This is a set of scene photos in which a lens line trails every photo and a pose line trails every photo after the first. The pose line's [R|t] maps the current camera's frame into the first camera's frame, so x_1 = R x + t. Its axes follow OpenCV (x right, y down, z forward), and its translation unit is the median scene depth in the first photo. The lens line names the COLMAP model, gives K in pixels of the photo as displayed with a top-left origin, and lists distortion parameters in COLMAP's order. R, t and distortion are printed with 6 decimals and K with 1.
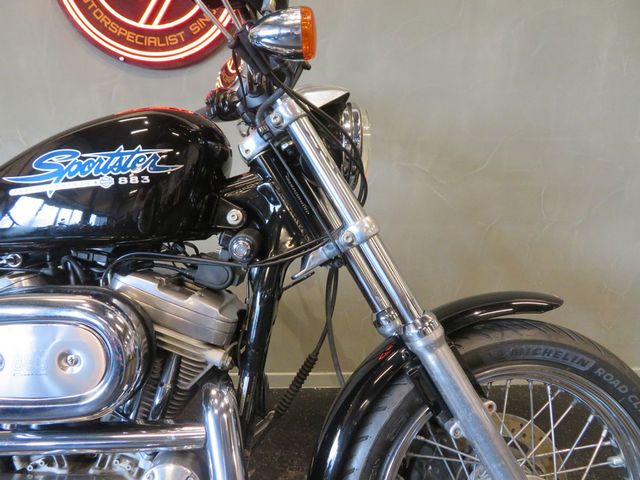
lens RADIAL K [[460.4, 0, 320.0], [0, 460.4, 240.0], [0, 0, 1]] dist [-0.001620, -0.005163]
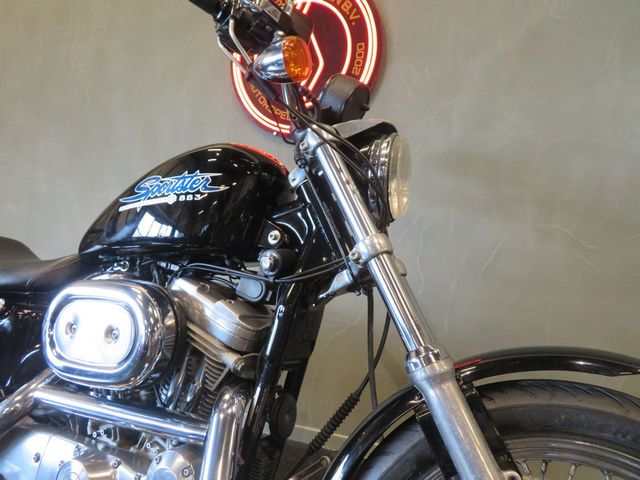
lens RADIAL K [[460.4, 0, 320.0], [0, 460.4, 240.0], [0, 0, 1]] dist [-0.001620, -0.005163]
pose [[0.898287, 0.030205, -0.438370, 0.421169], [-0.115733, 0.978673, -0.169721, 0.139179], [0.423895, 0.203192, 0.882625, 0.087983]]
